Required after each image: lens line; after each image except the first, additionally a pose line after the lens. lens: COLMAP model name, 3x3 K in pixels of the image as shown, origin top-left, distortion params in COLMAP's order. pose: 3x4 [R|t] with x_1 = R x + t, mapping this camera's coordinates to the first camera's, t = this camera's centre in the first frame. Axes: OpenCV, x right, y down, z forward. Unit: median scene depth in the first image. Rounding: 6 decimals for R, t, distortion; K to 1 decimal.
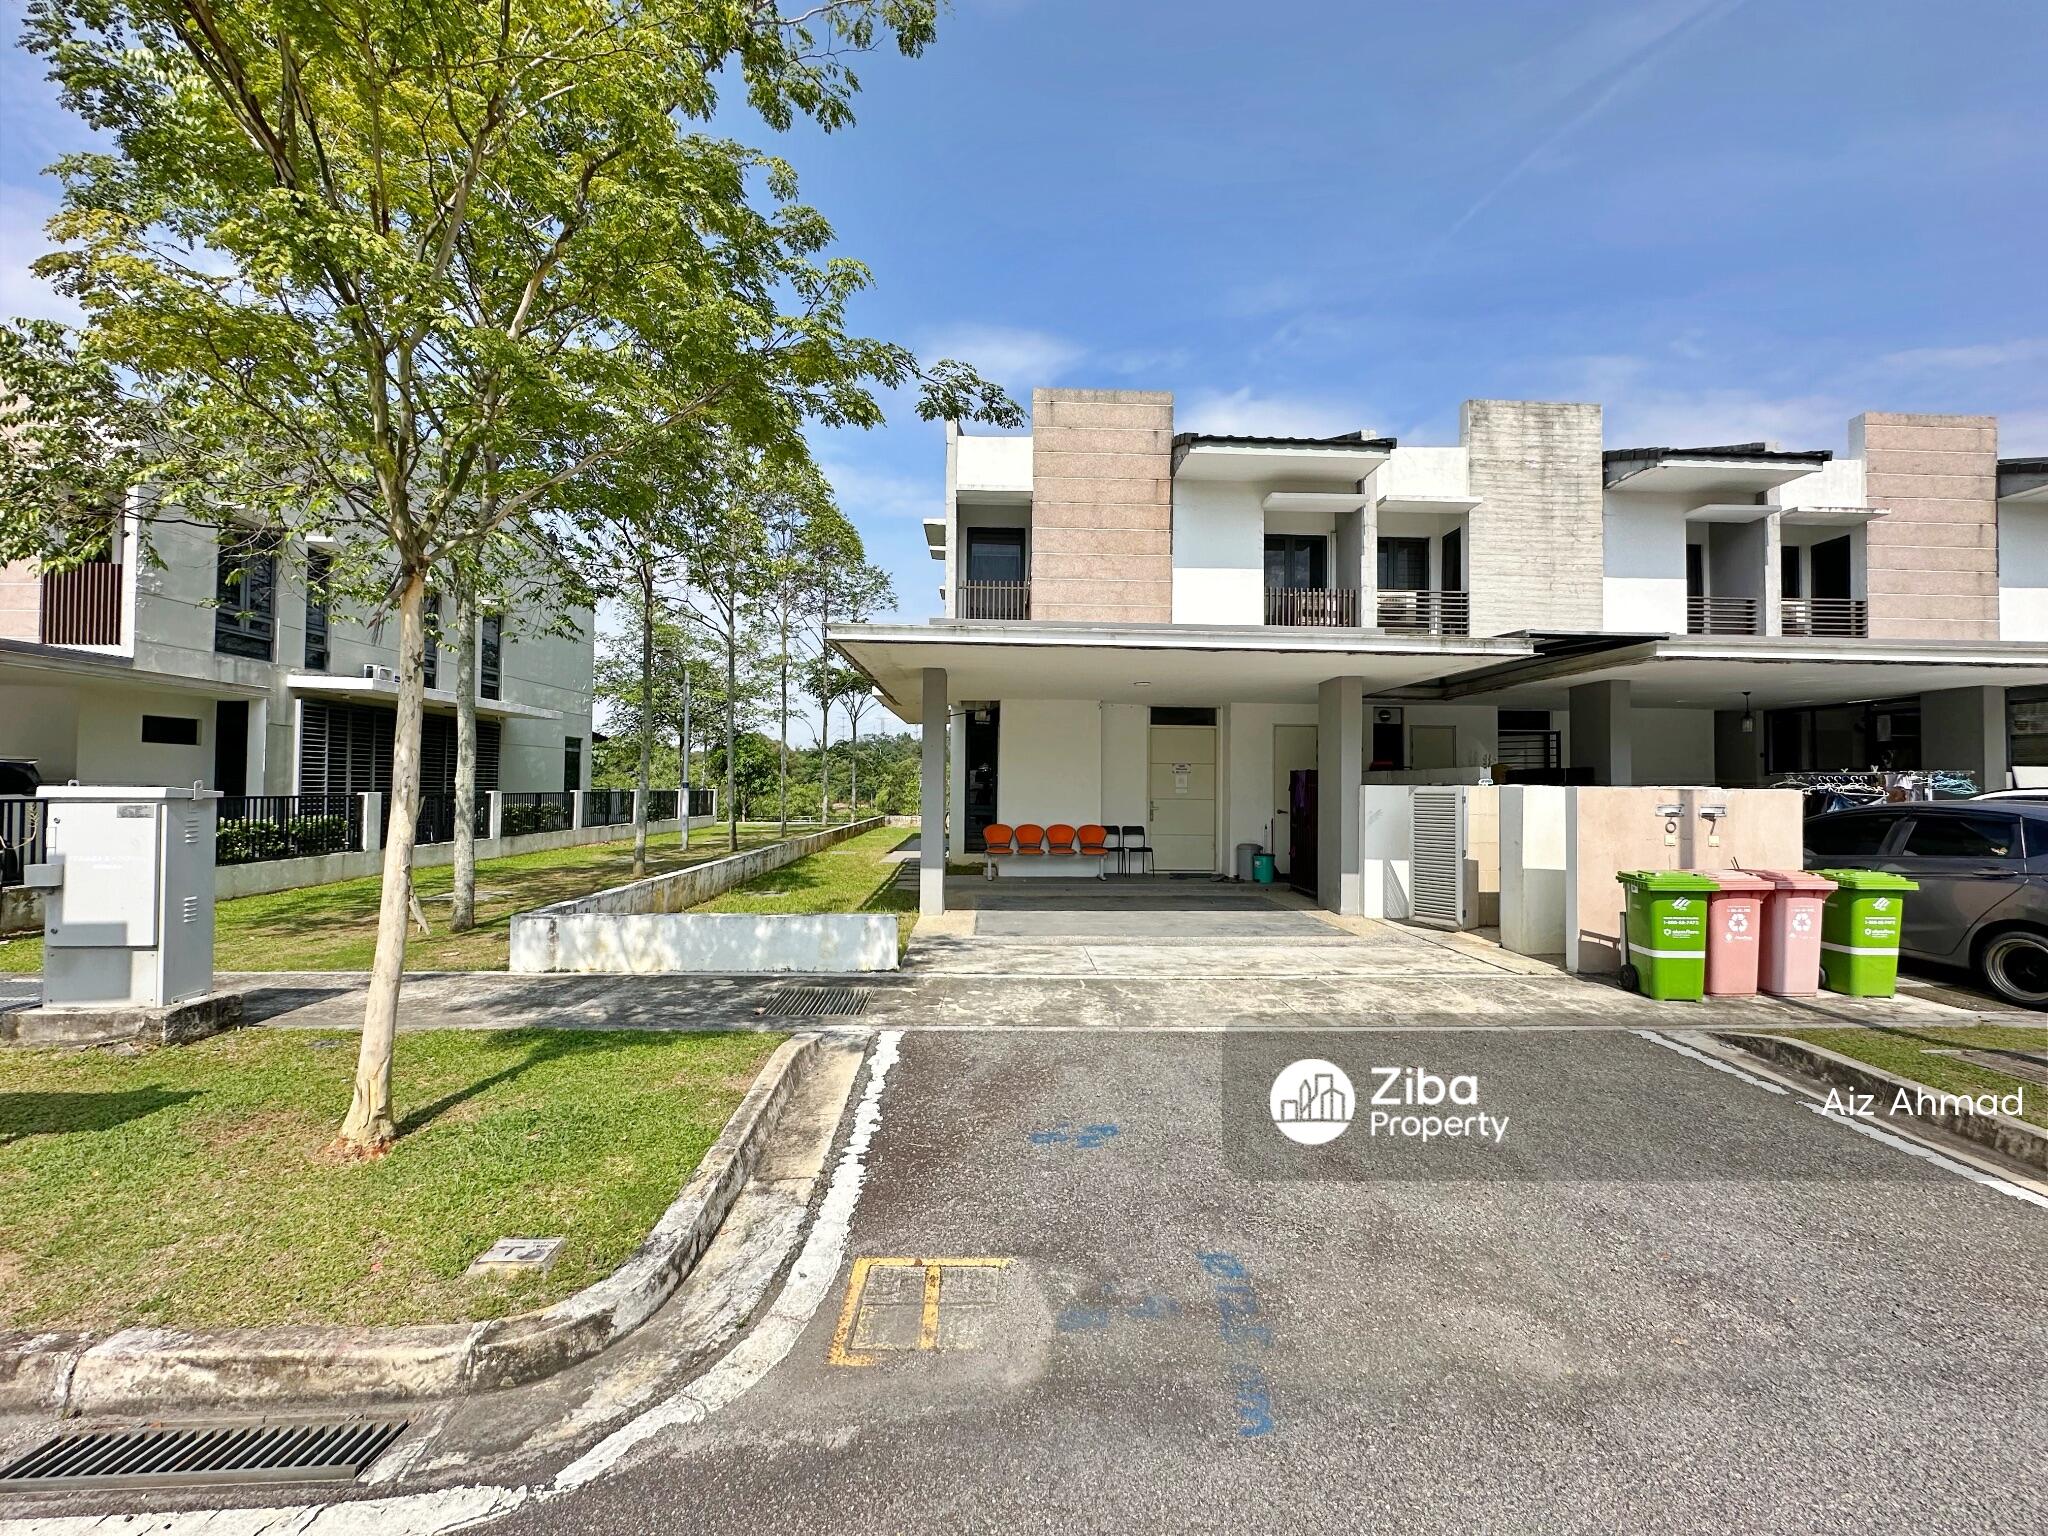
lens RADIAL K [[825.0, 0, 1024.0], [0, 825.0, 768.0], [0, 0, 1]] dist [0.007597, 0.000244]
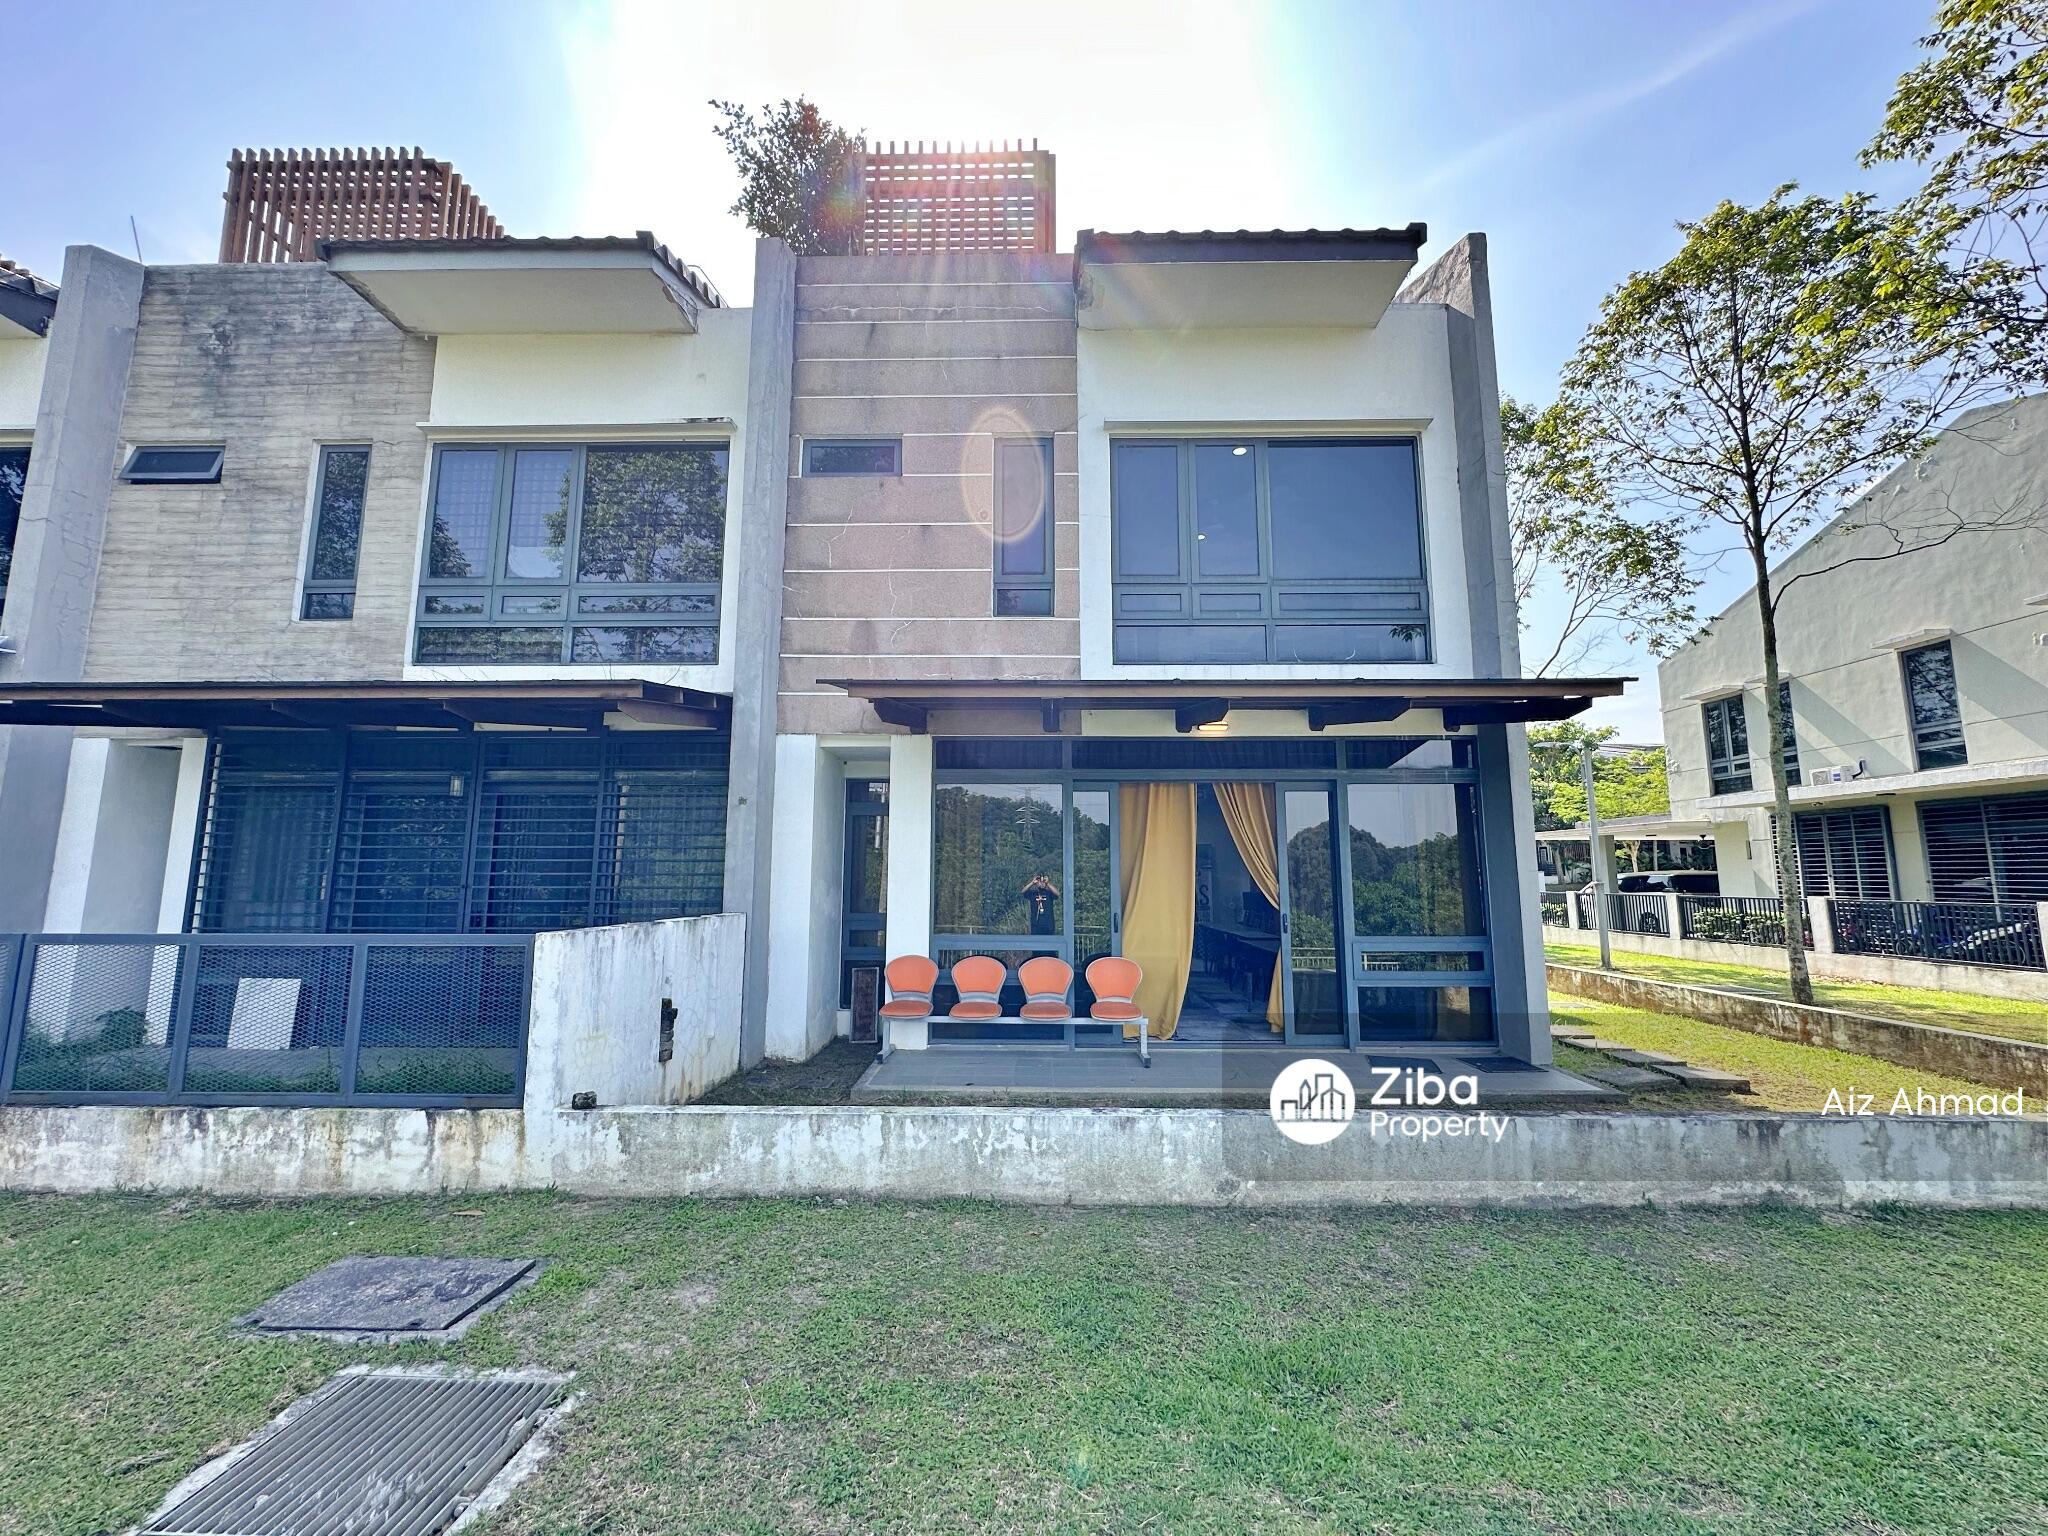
lens RADIAL K [[822.1, 0, 1022.2], [0, 822.1, 769.0], [0, 0, 1]] dist [-0.003114, 0.001101]
pose [[-0.996922, -0.003260, 0.078327, 0.131769], [-0.014966, 0.988674, -0.149328, 0.048593], [-0.076953, -0.150040, -0.985681, 2.549978]]
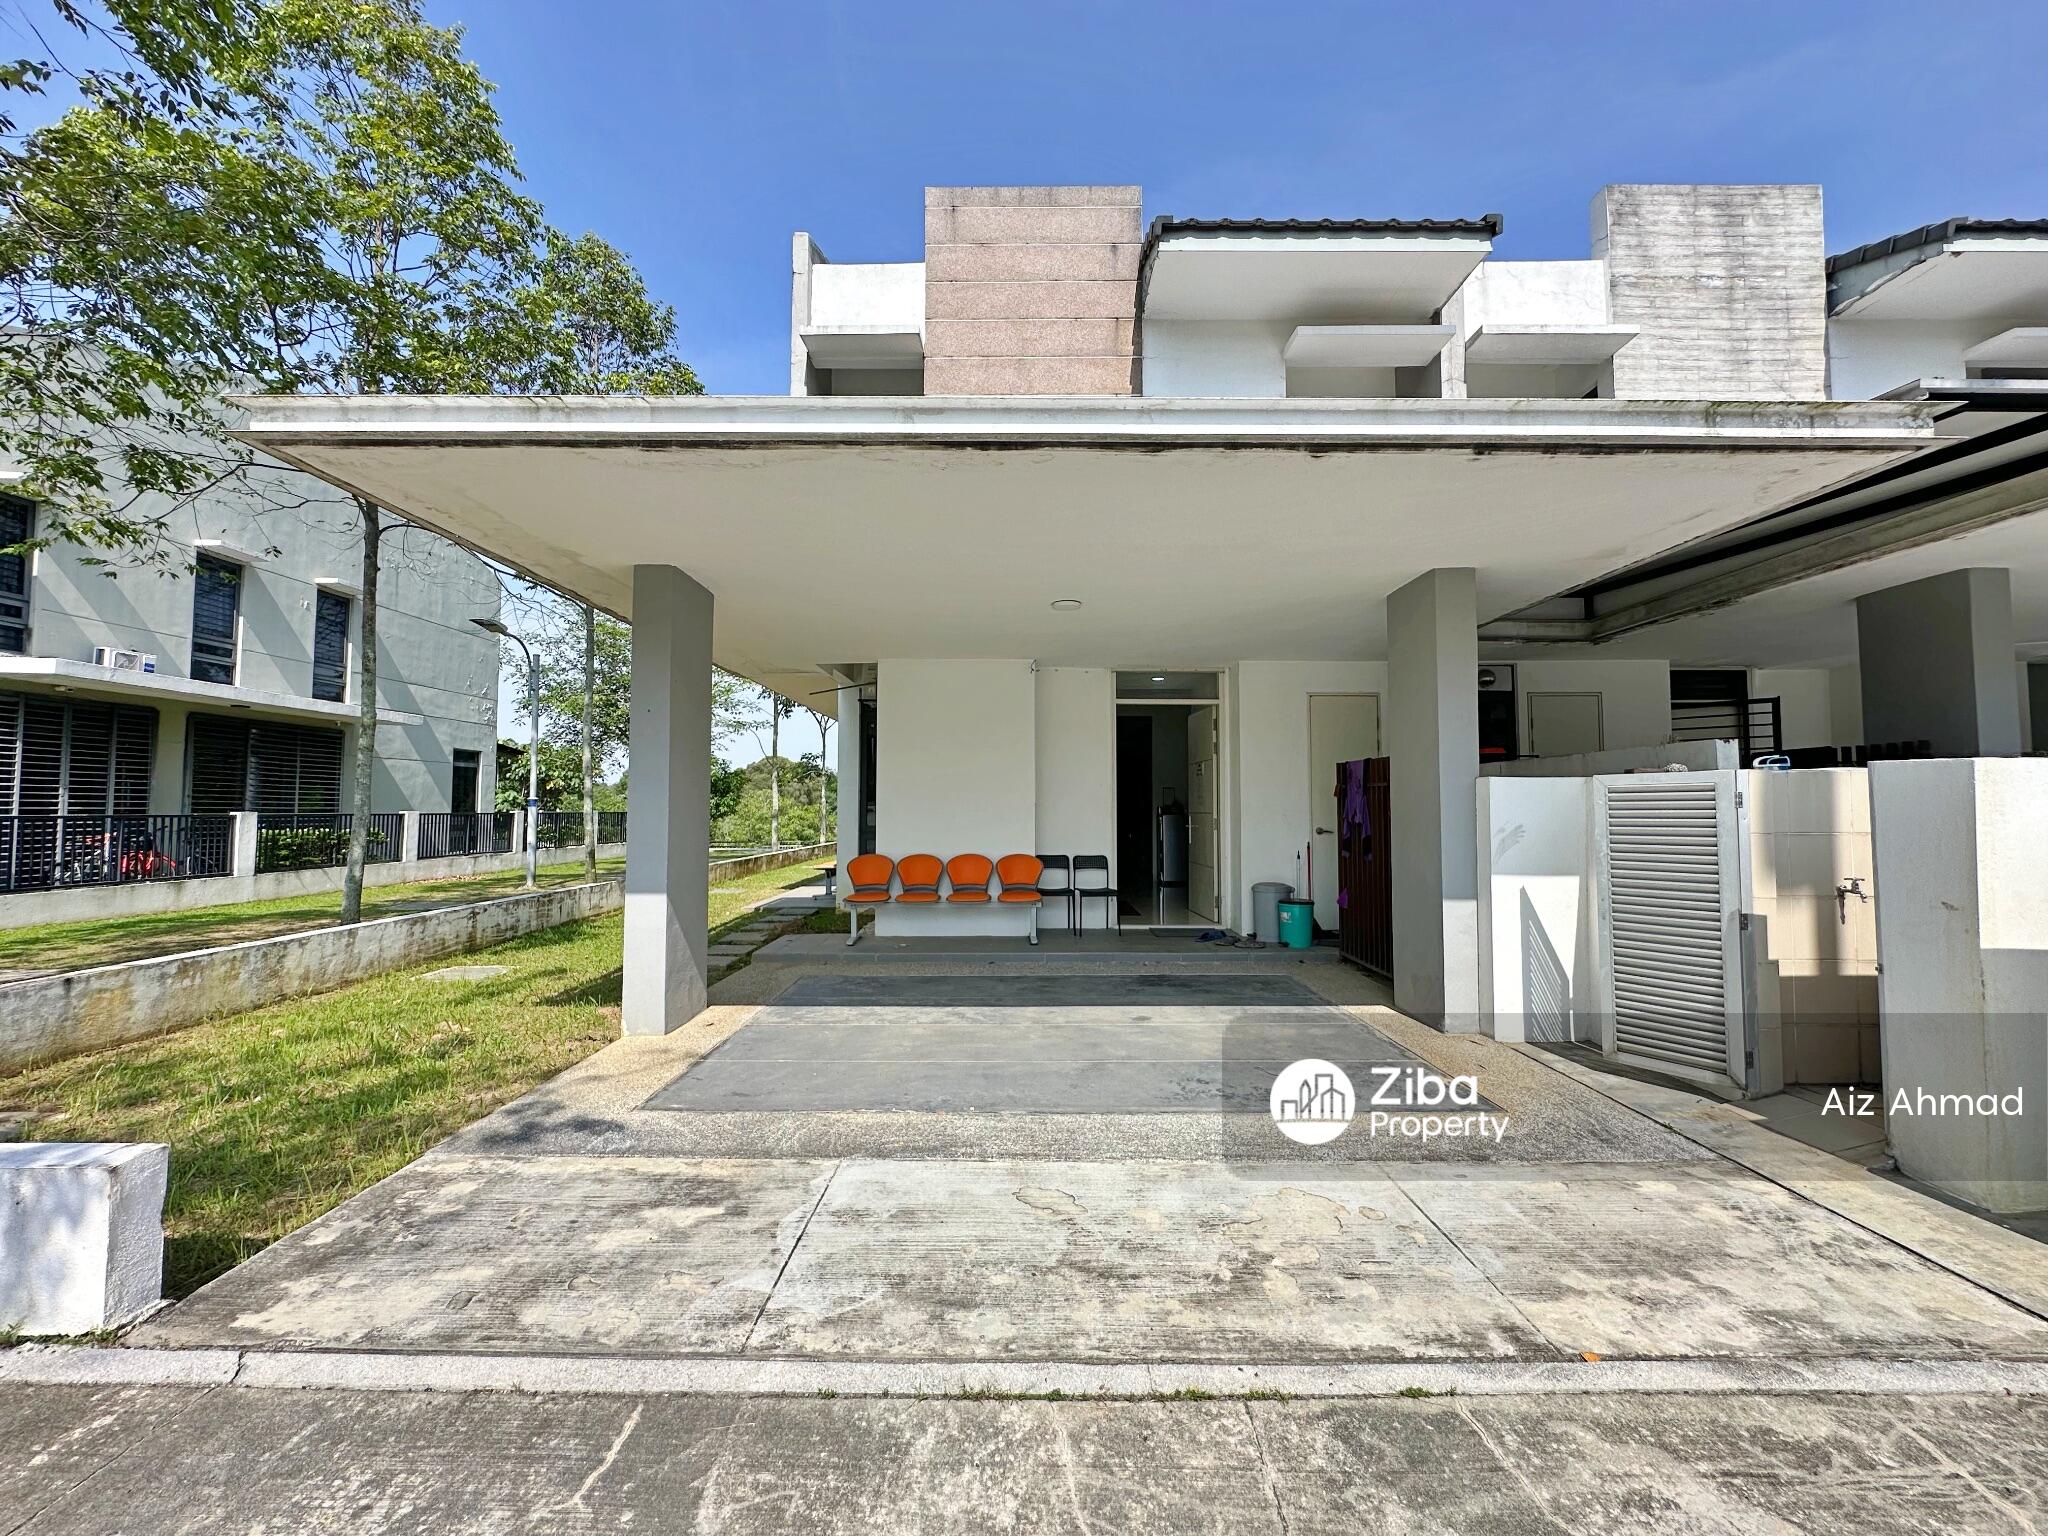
lens RADIAL K [[818.9, 0, 1017.7], [0, 818.9, 768.9], [0, 0, 1]] dist [-0.001322, -0.000113]
pose [[0.998449, -0.011531, -0.054474, 0.113987], [0.010075, 0.999587, -0.026918, 0.020025], [0.054762, 0.026328, 0.998152, 0.363758]]
